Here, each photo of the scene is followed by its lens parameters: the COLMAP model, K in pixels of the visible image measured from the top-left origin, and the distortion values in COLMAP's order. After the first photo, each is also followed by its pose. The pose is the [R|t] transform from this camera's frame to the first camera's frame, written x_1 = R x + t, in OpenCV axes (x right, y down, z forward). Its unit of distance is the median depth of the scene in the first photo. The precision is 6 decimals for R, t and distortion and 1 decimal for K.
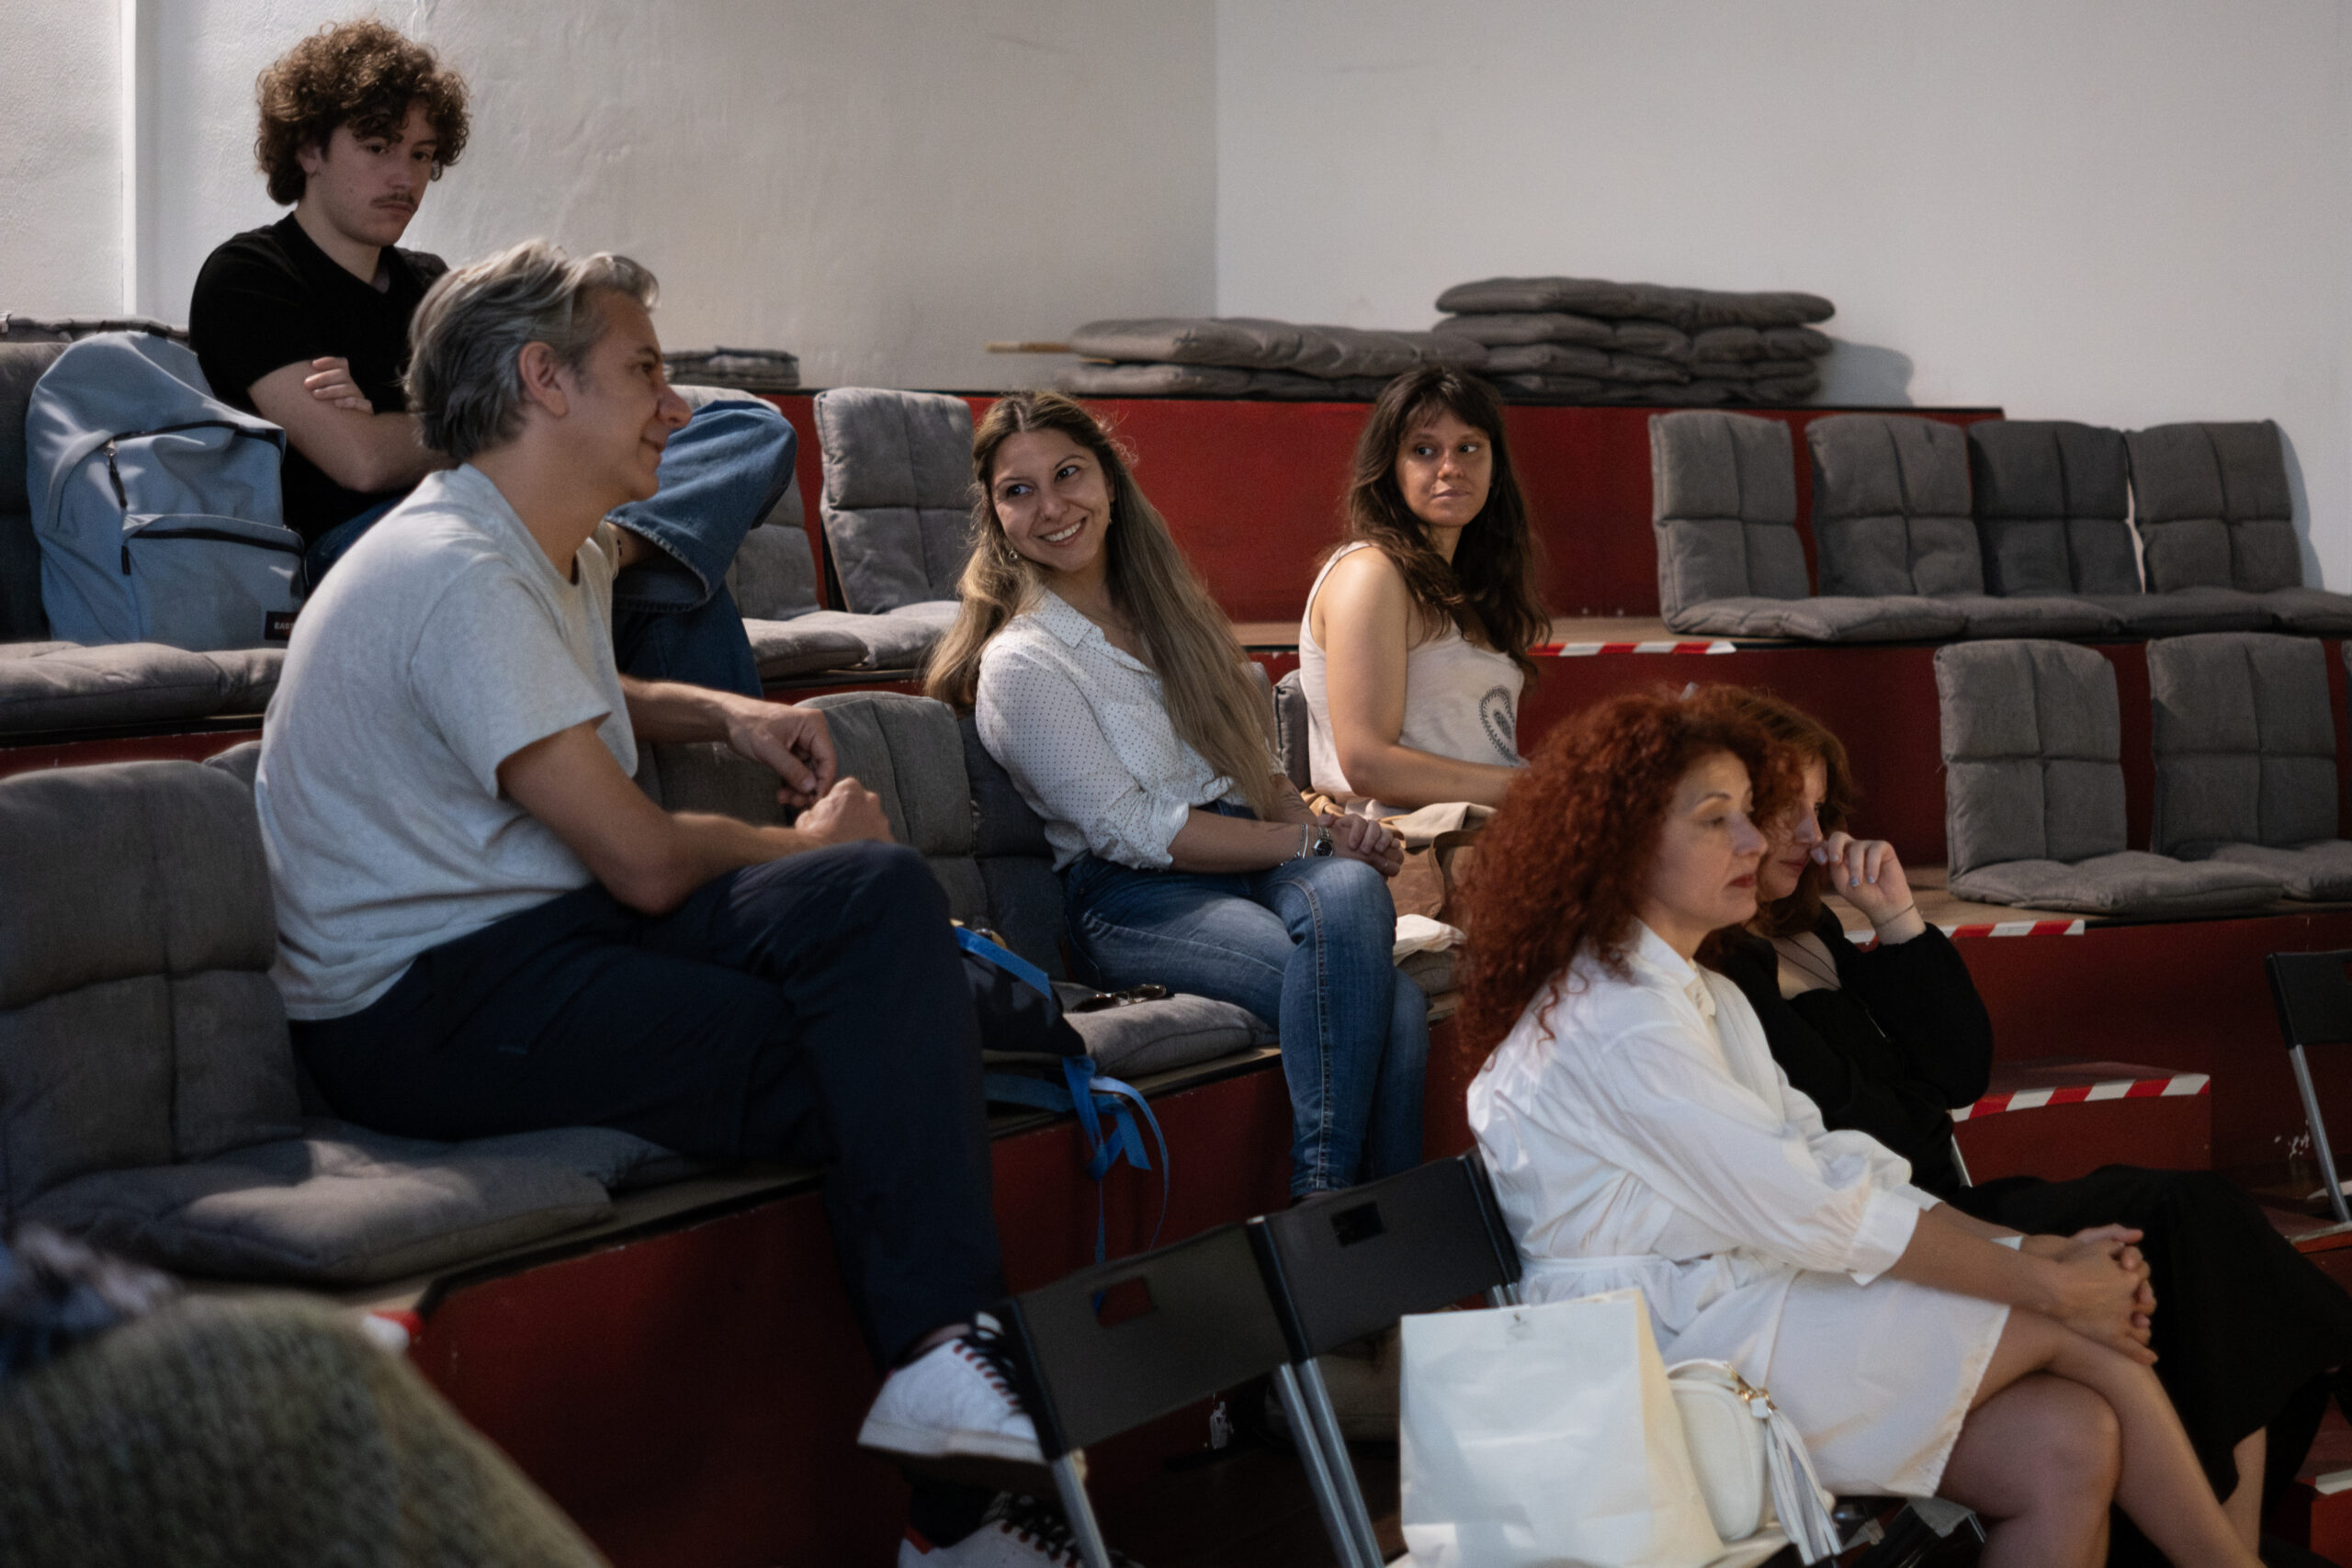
lens RADIAL K [[3618.8, 0, 1176.0], [0, 3618.8, 784.0], [0, 0, 1]] dist [-0.019549, -0.038575]
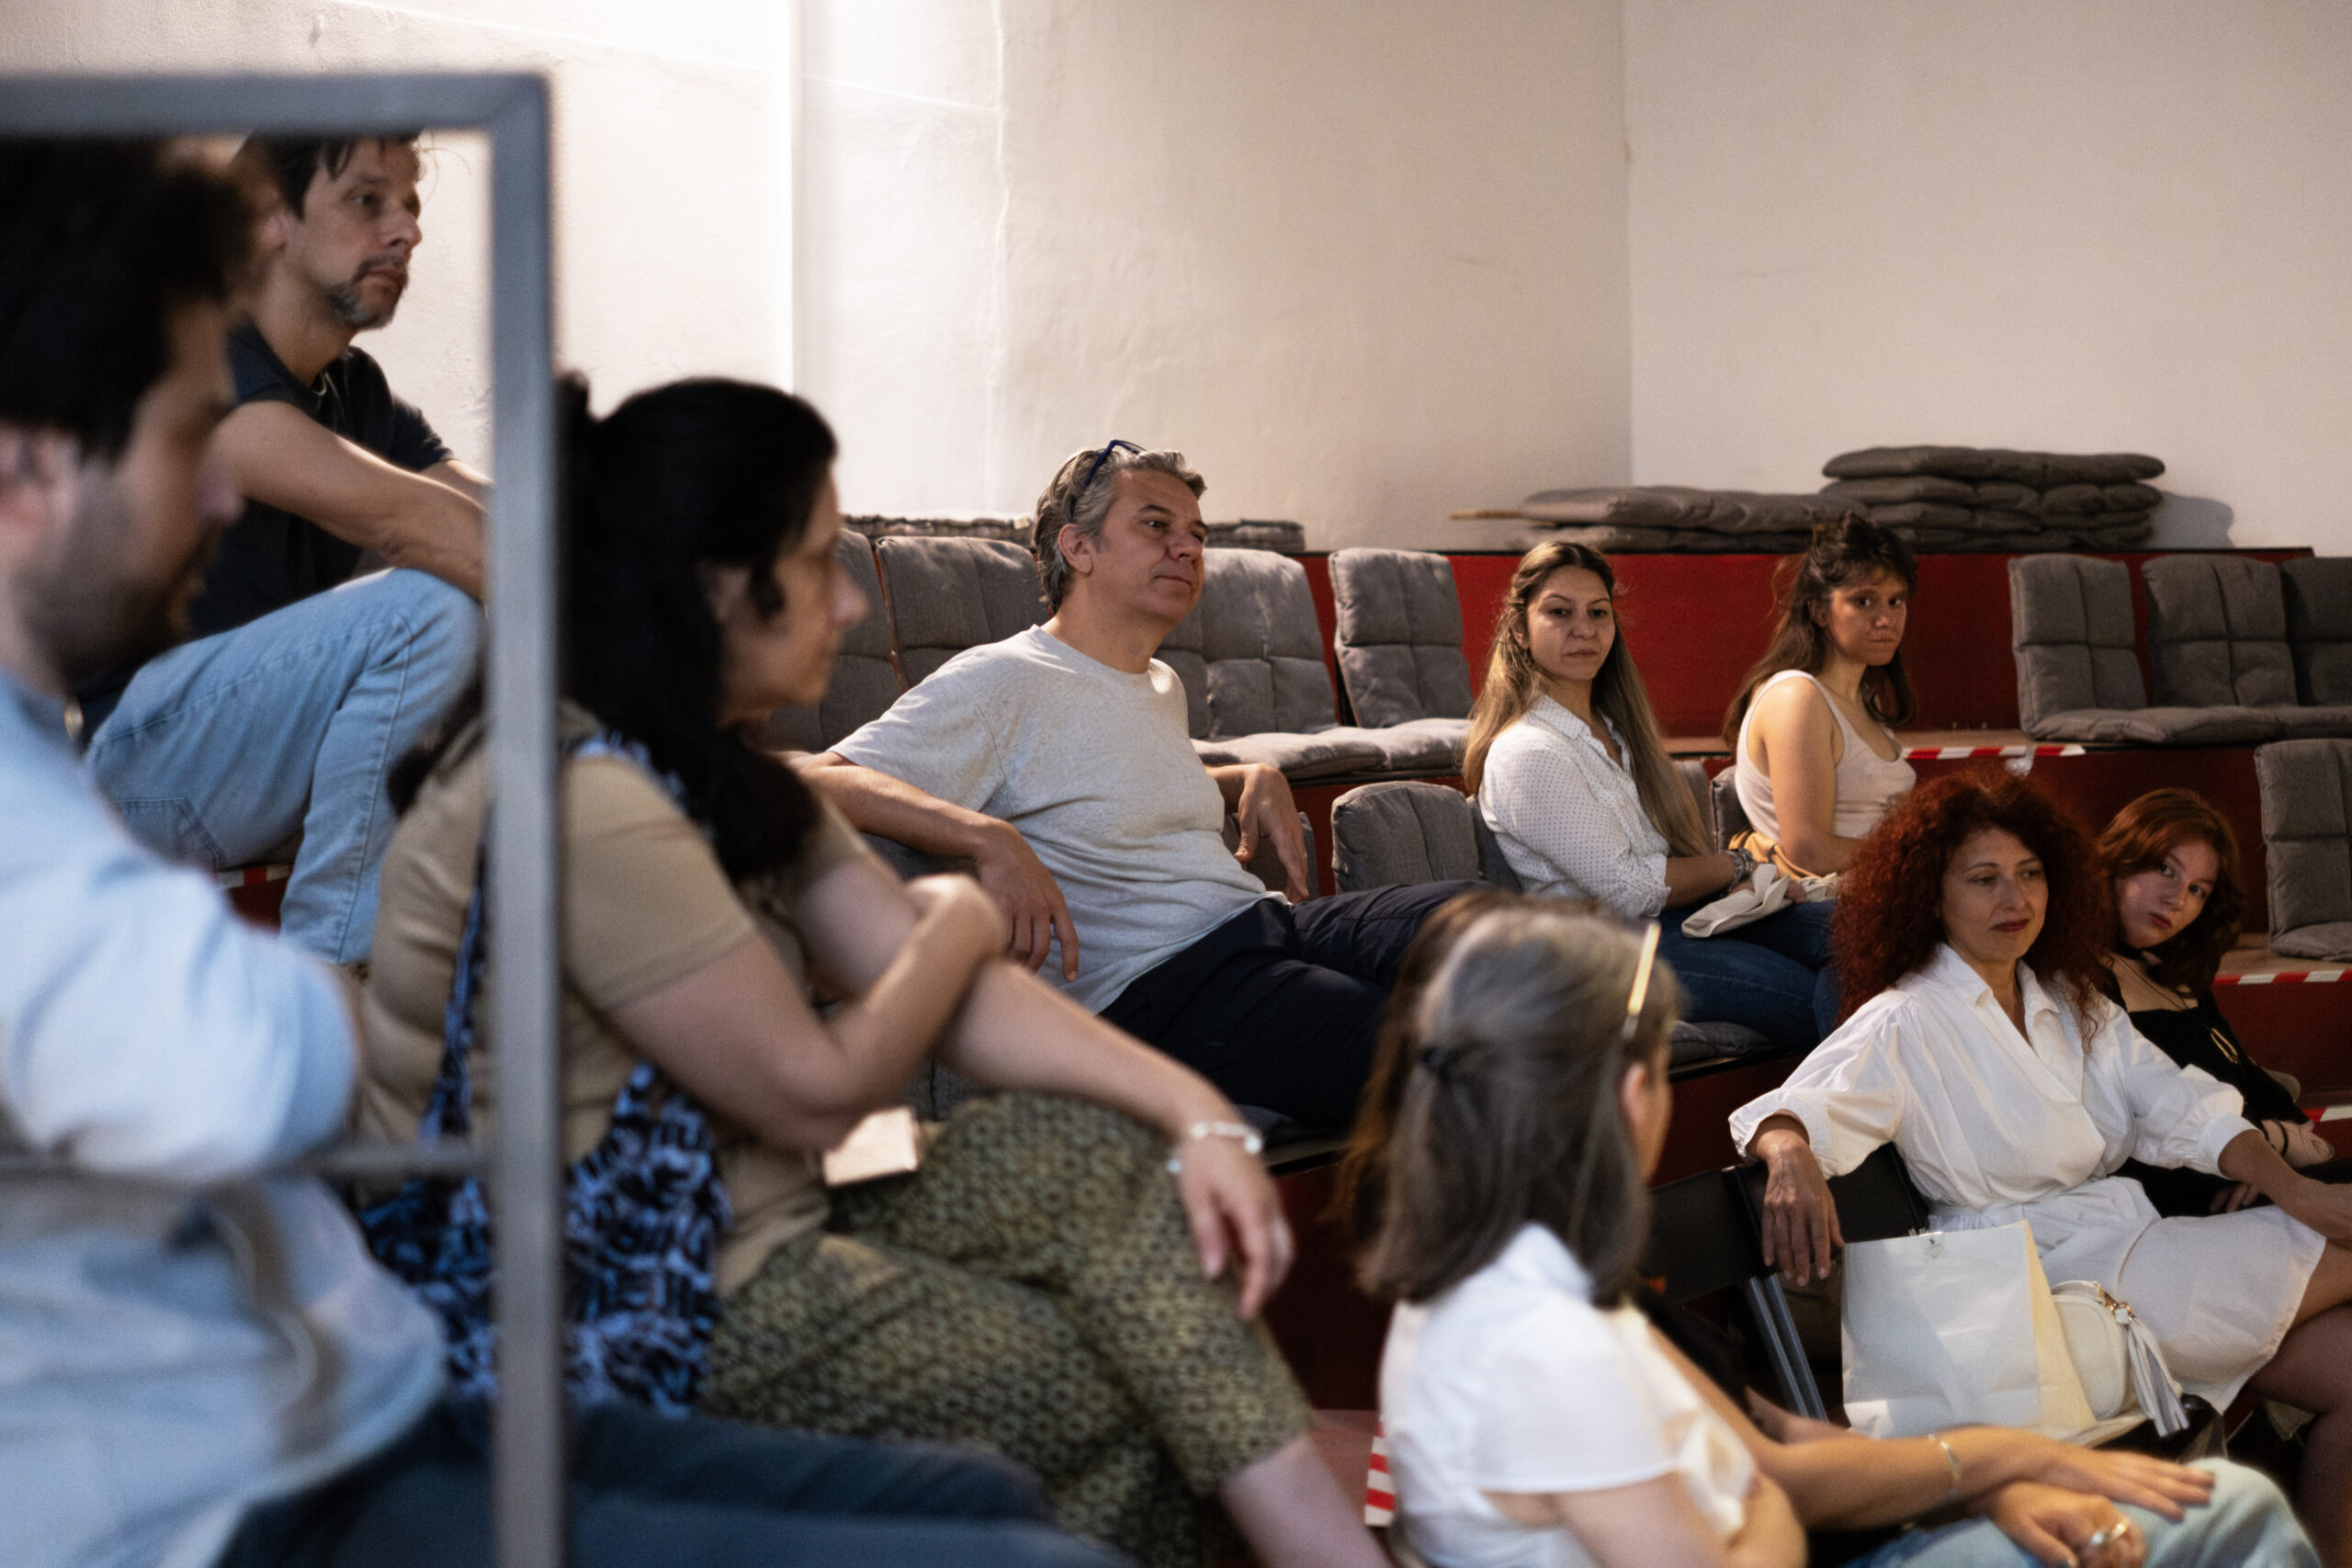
lens RADIAL K [[3450.9, 0, 1173.5], [0, 3450.9, 896.6], [0, 0, 1]] dist [-0.008451, -0.005162]
pose [[0.995024, -0.011679, -0.098953, -0.032628], [0.010454, 0.999862, -0.012897, 0.021789], [0.099090, 0.011798, 0.995009, -0.163375]]
